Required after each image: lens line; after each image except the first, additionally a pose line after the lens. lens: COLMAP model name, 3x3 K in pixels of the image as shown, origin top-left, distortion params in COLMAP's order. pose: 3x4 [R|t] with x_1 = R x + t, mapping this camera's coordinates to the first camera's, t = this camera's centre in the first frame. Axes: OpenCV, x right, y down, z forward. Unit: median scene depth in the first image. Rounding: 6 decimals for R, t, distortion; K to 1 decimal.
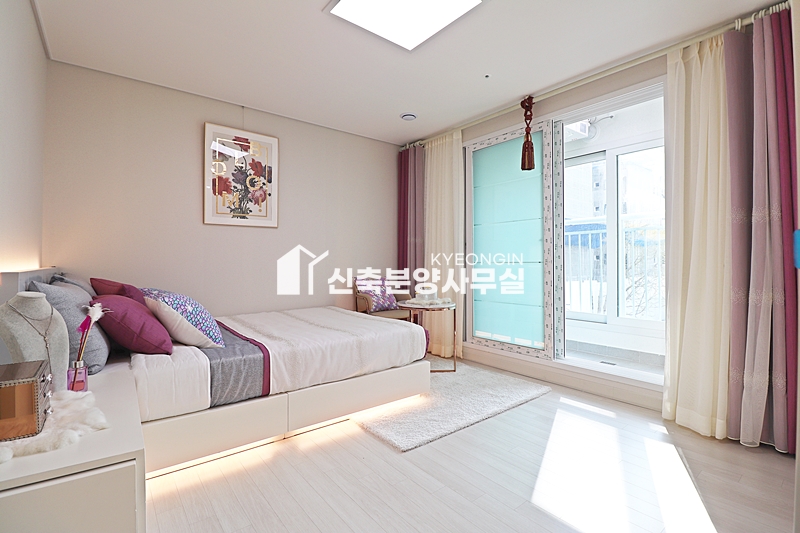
lens RADIAL K [[370.3, 0, 400.7], [0, 370.3, 260.8], [0, 0, 1]] dist [-0.001513, -0.011784]
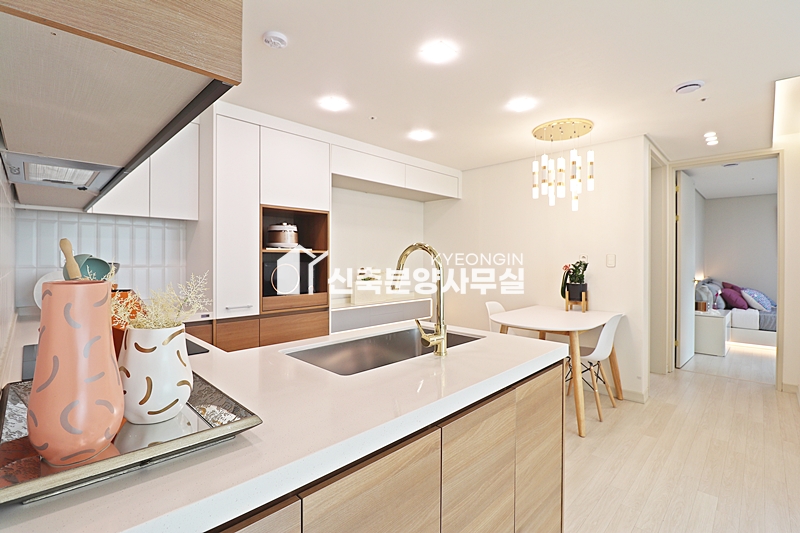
lens RADIAL K [[370.3, 0, 400.7], [0, 370.3, 260.8], [0, 0, 1]] dist [-0.001513, -0.011784]
pose [[0.122407, 0.008366, -0.992445, 1.975543], [0.000638, 0.999964, 0.008508, -0.169783], [0.992480, -0.001674, 0.122397, -2.137048]]
